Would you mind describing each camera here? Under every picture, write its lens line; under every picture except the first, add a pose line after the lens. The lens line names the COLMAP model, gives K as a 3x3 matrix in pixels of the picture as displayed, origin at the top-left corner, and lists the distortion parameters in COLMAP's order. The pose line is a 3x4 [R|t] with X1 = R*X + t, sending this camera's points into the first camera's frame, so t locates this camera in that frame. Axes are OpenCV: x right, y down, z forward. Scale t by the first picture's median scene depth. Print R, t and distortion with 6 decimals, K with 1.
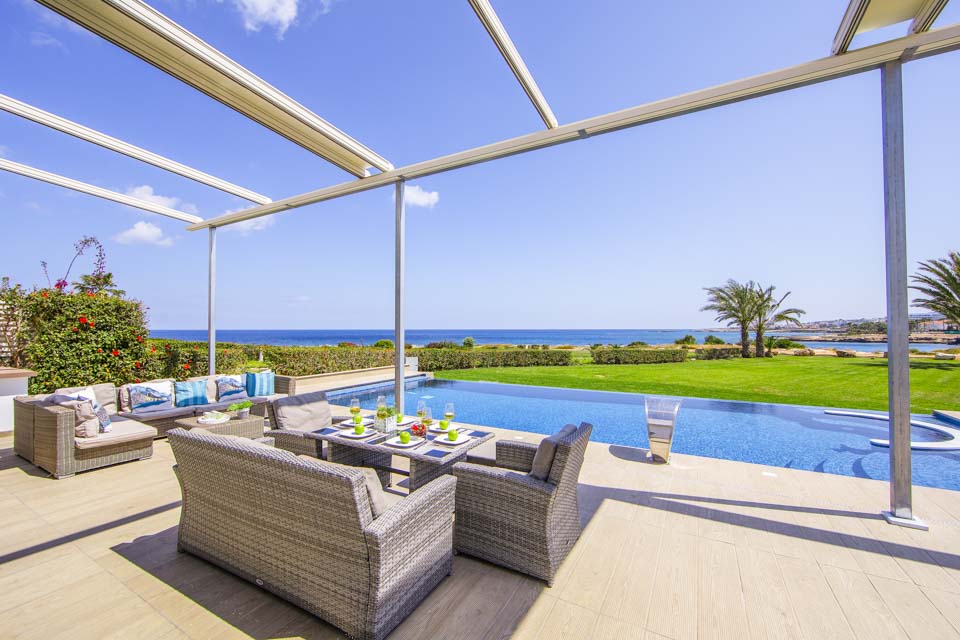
lens RADIAL K [[382.5, 0, 489.9], [0, 382.5, 319.2], [0, 0, 1]] dist [-0.000736, -0.000140]
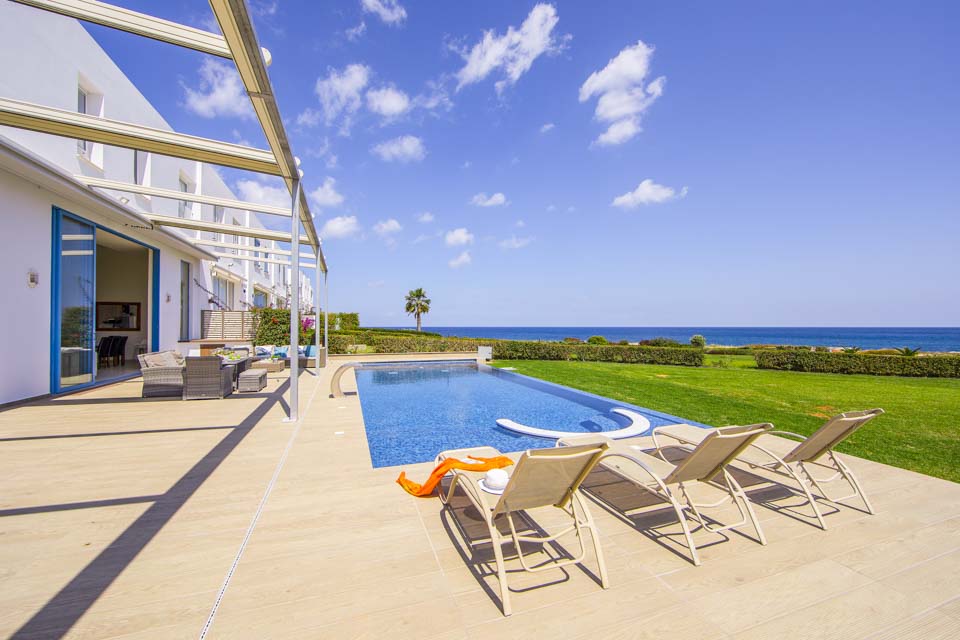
lens RADIAL K [[391.0, 0, 480.0], [0, 391.0, 320.0], [0, 0, 1]] dist [-0.000113, -0.000148]
pose [[0.747801, -0.011587, -0.663822, 0.273588], [0.017490, 0.999845, 0.002251, 0.003627], [0.663693, -0.013293, 0.747887, 0.011461]]
